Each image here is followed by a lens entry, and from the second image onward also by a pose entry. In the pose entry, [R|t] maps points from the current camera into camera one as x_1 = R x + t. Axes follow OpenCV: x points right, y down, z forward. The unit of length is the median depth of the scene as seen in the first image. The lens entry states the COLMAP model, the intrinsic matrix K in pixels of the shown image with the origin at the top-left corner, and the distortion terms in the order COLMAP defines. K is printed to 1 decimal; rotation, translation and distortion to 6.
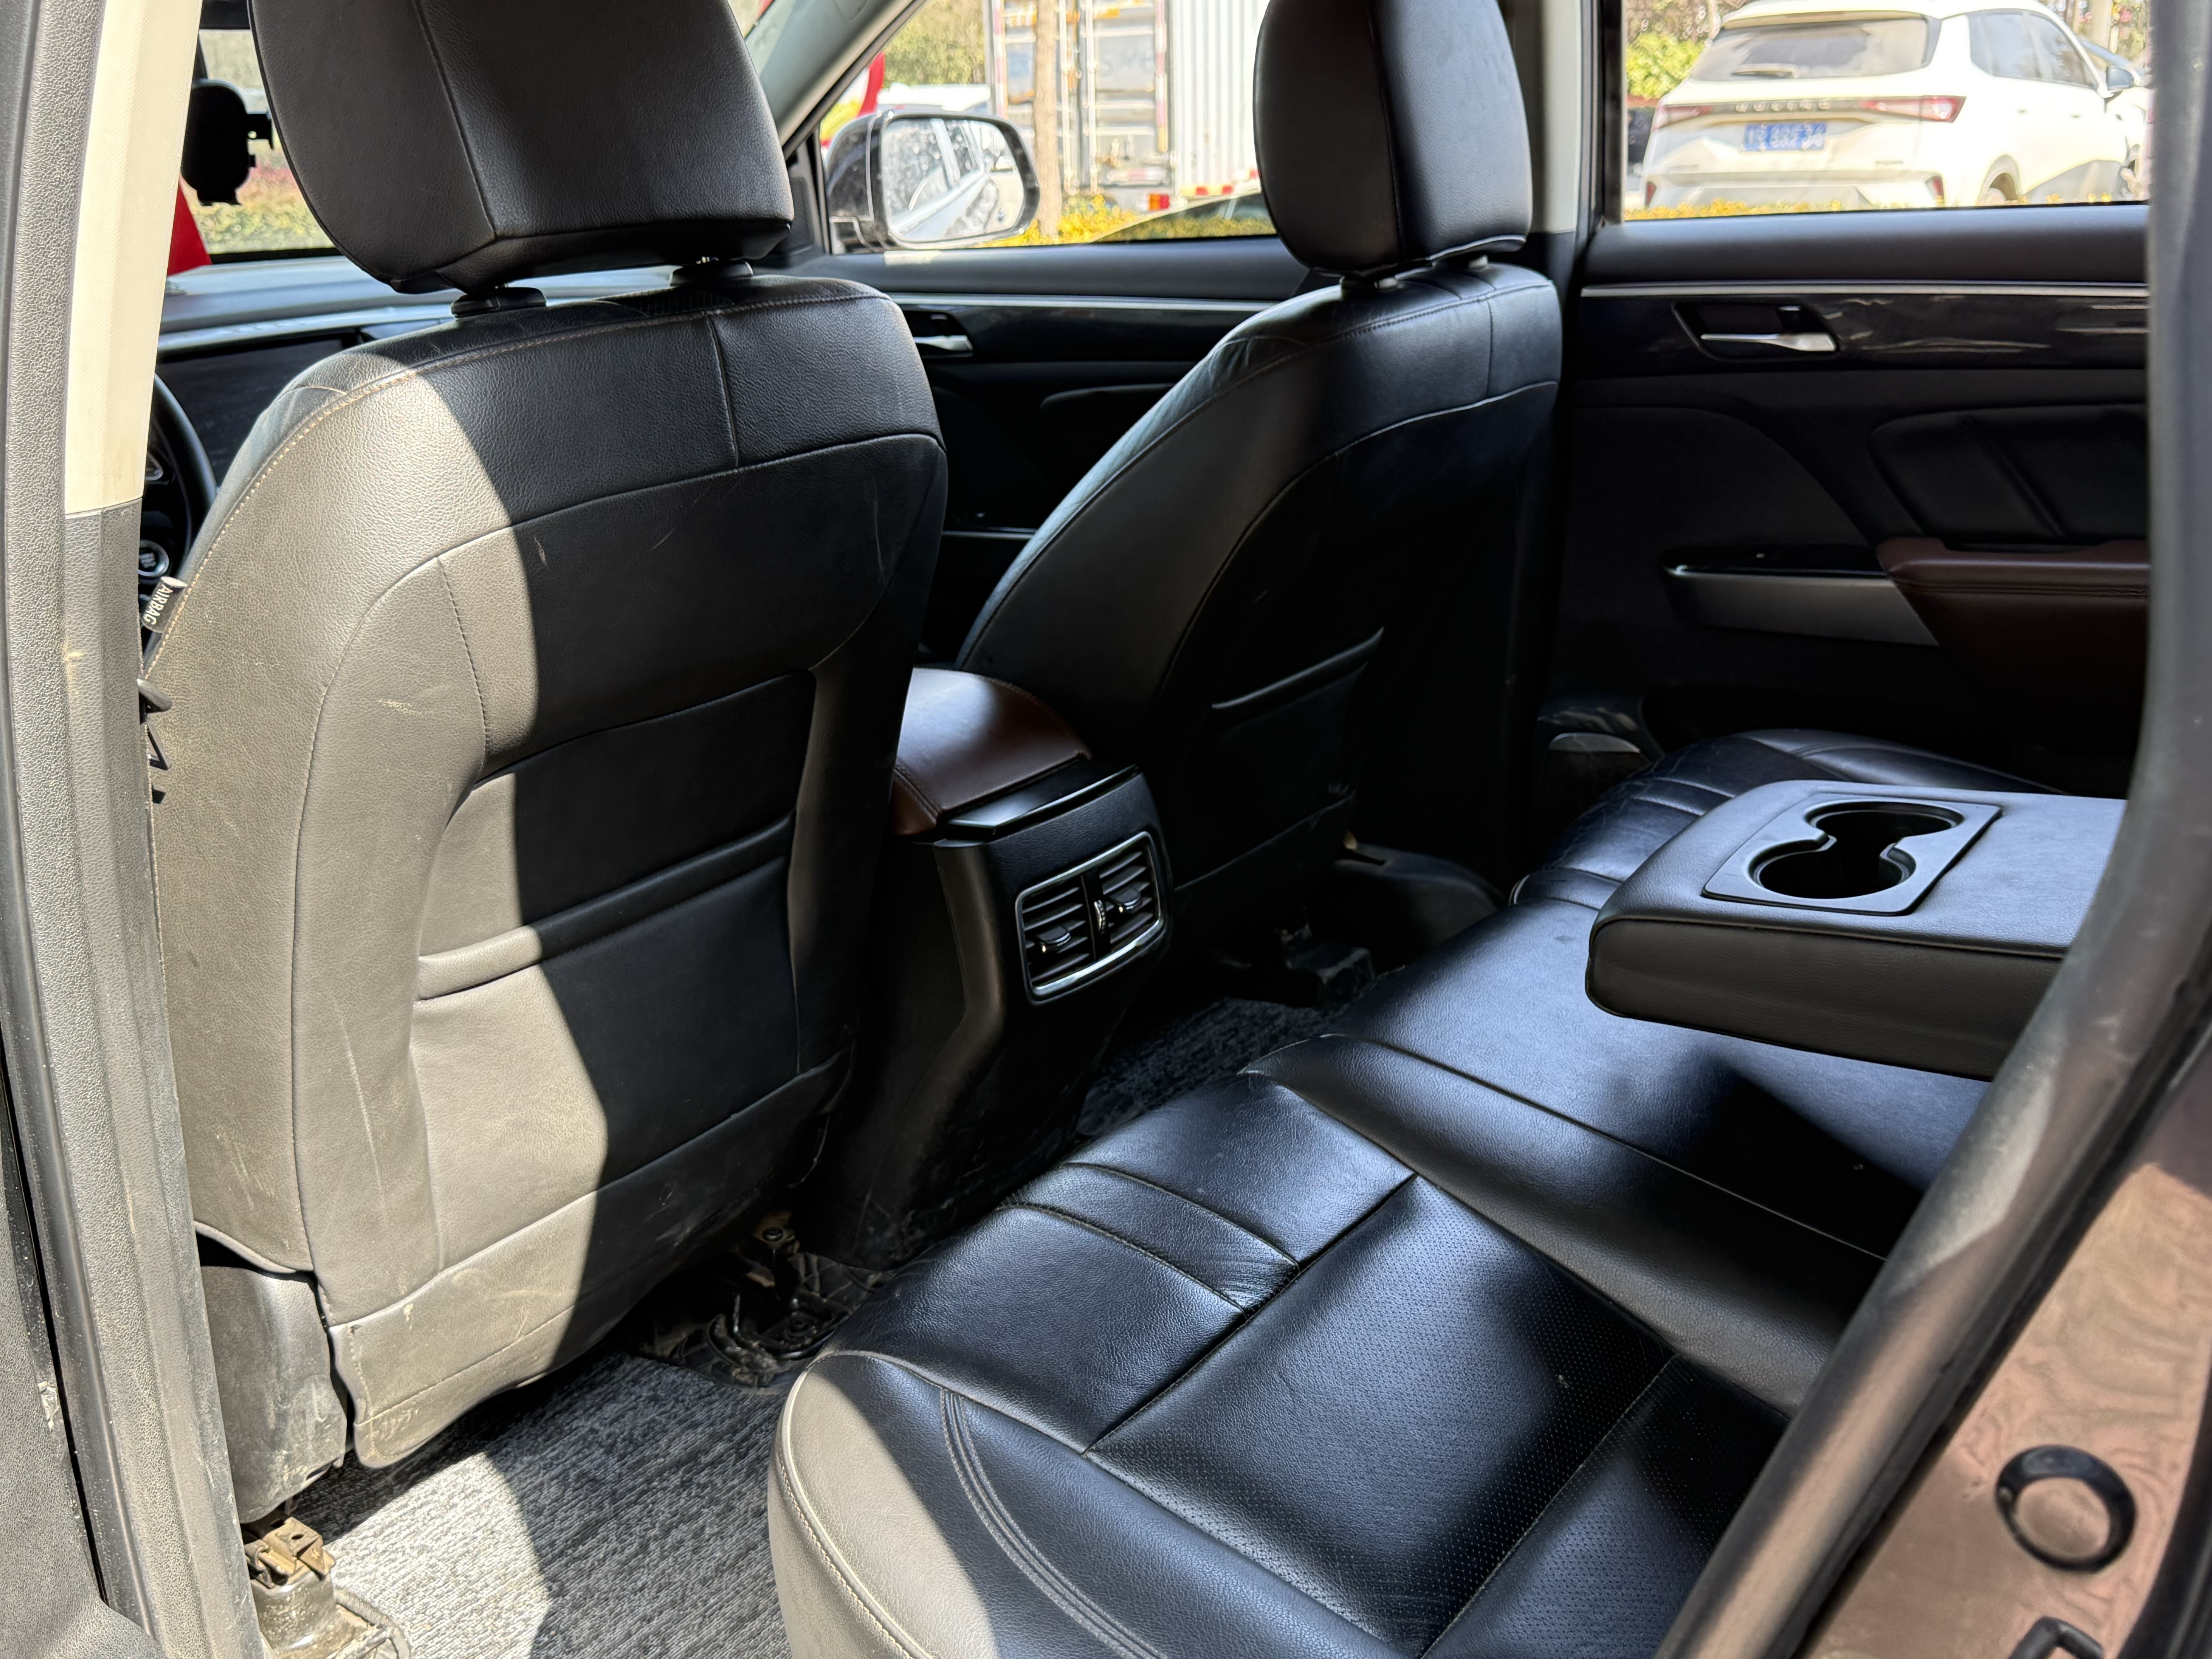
lens RADIAL K [[2223.9, 0, 1120.0], [0, 2223.9, 826.4], [0, 0, 1]] dist [0.043627, 0.000000]
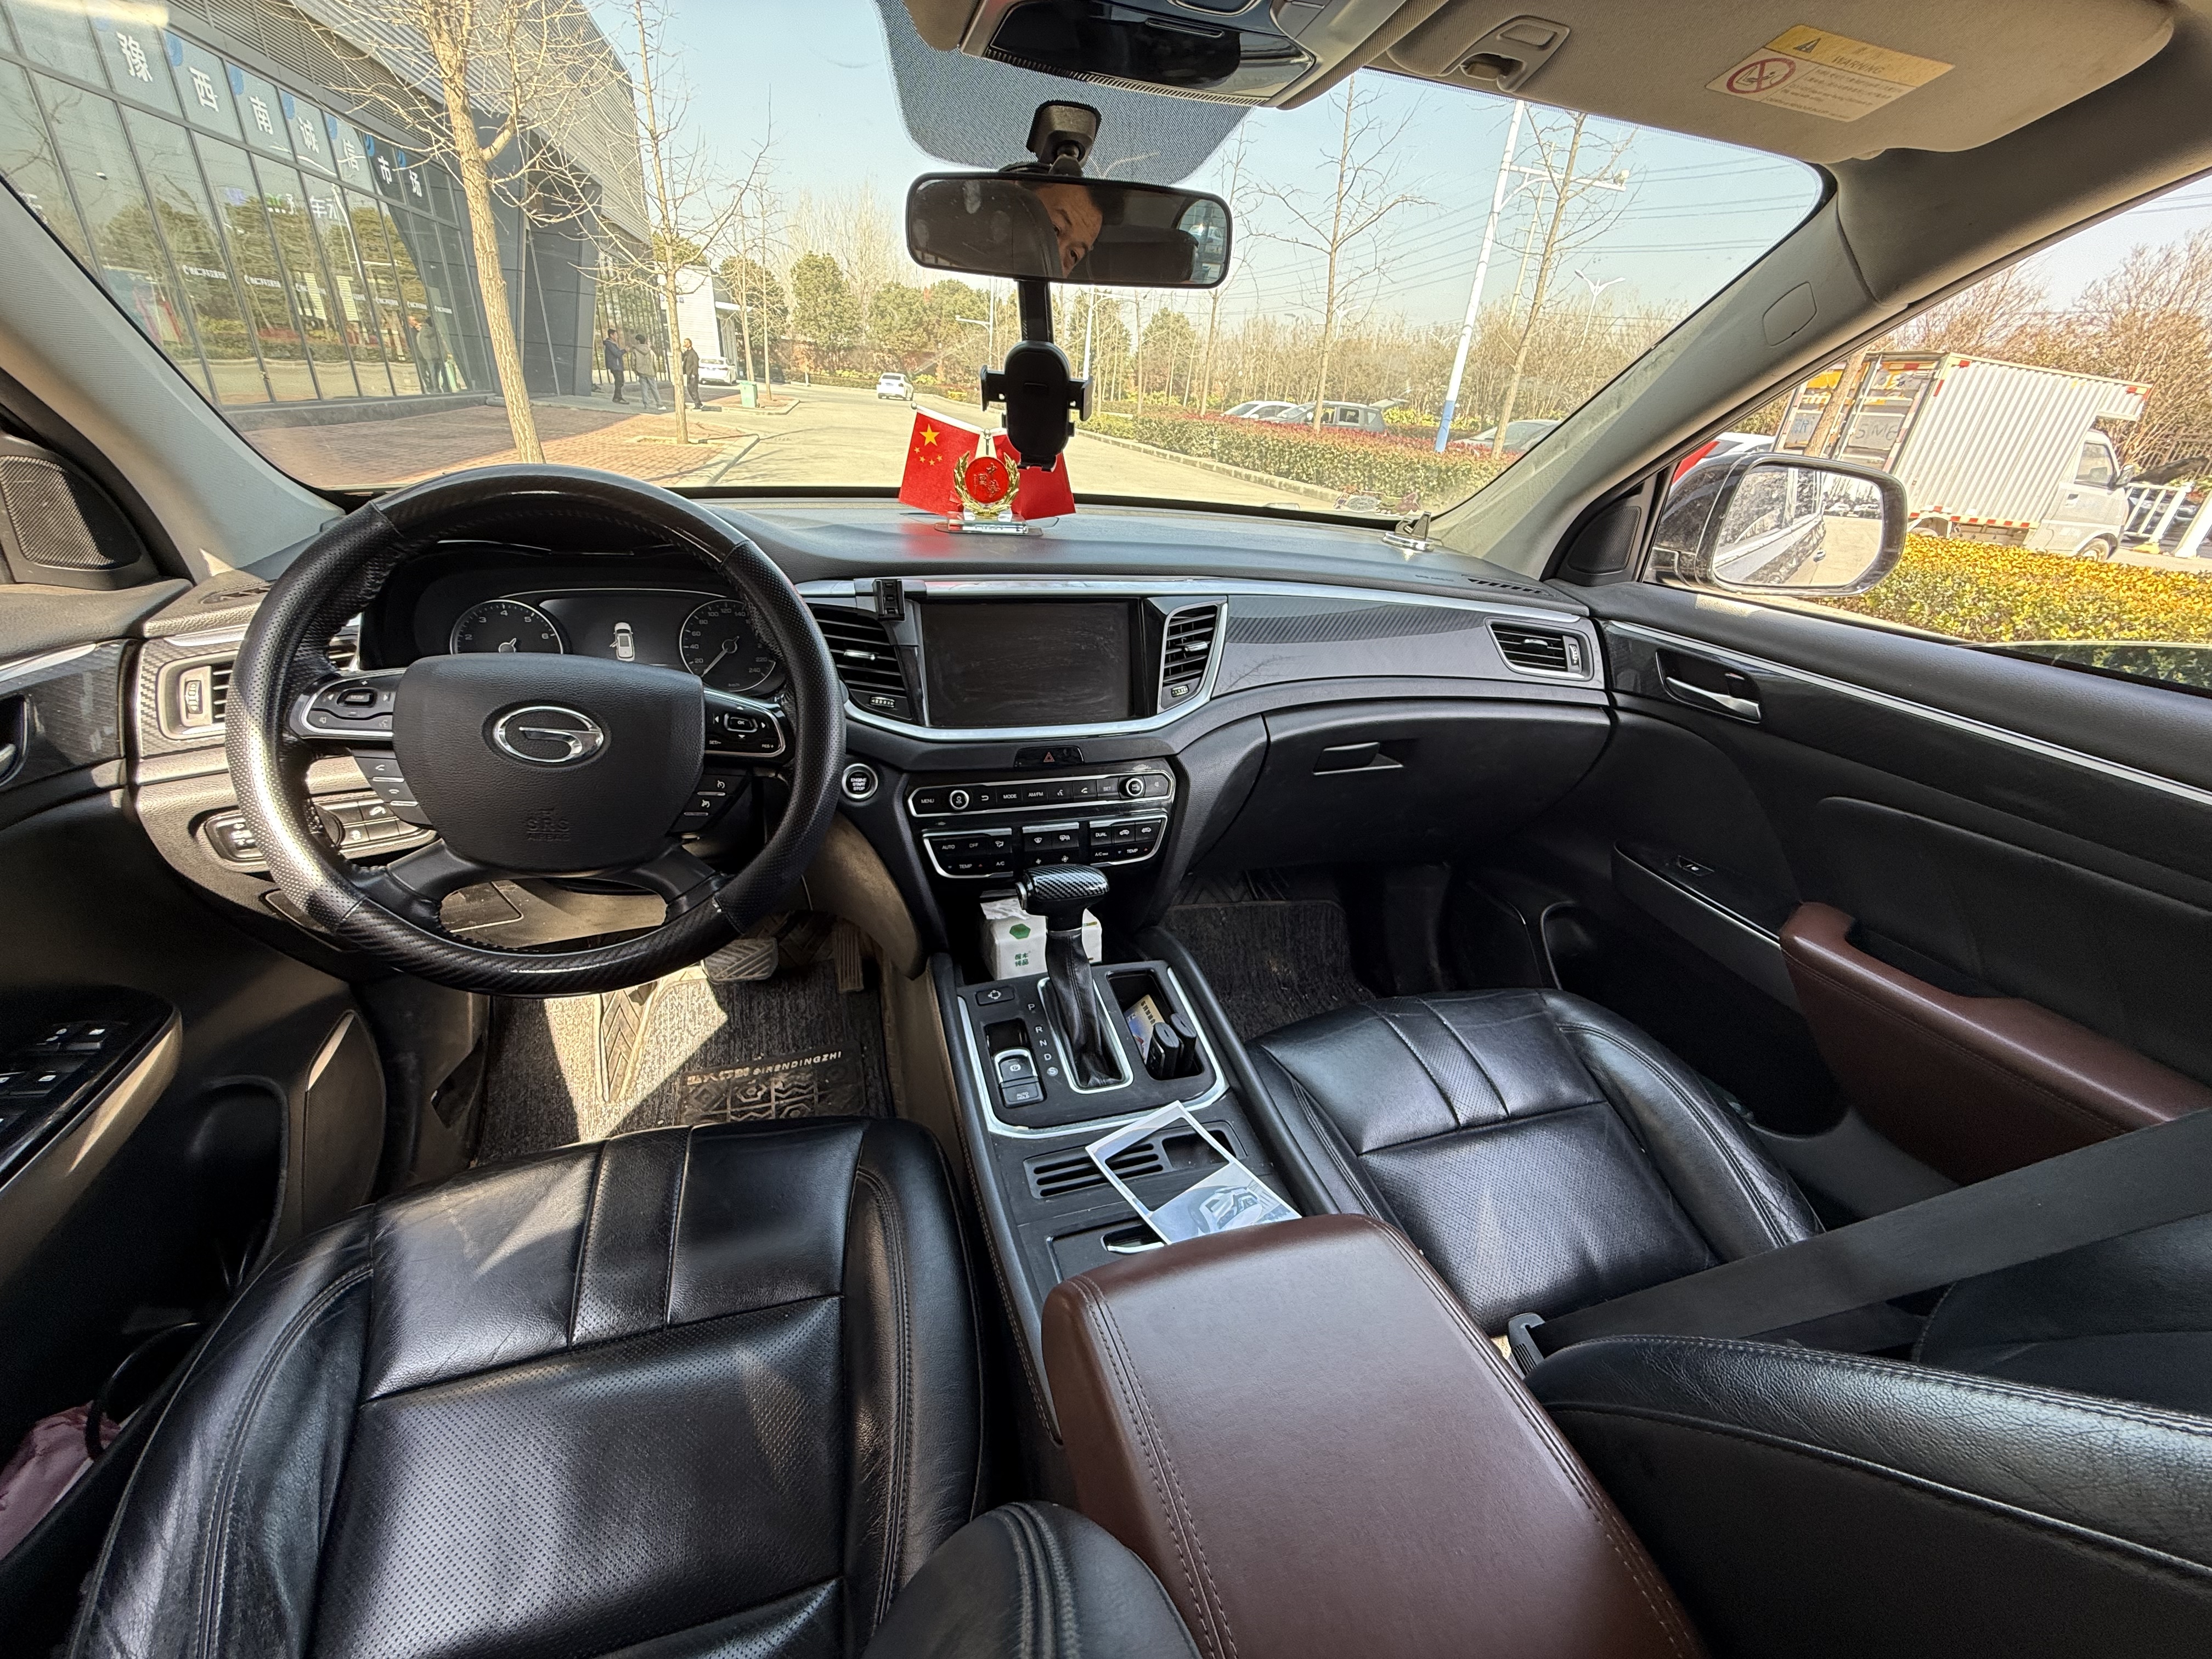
lens RADIAL K [[888.2, 0, 1085.5], [0, 888.2, 822.3], [0, 0, 1]] dist [0.003289, 0.000800]
pose [[0.781456, 0.349284, -0.517037, -0.015550], [-0.283717, 0.936929, 0.204129, -0.032651], [0.555726, -0.012825, 0.831267, 0.101349]]
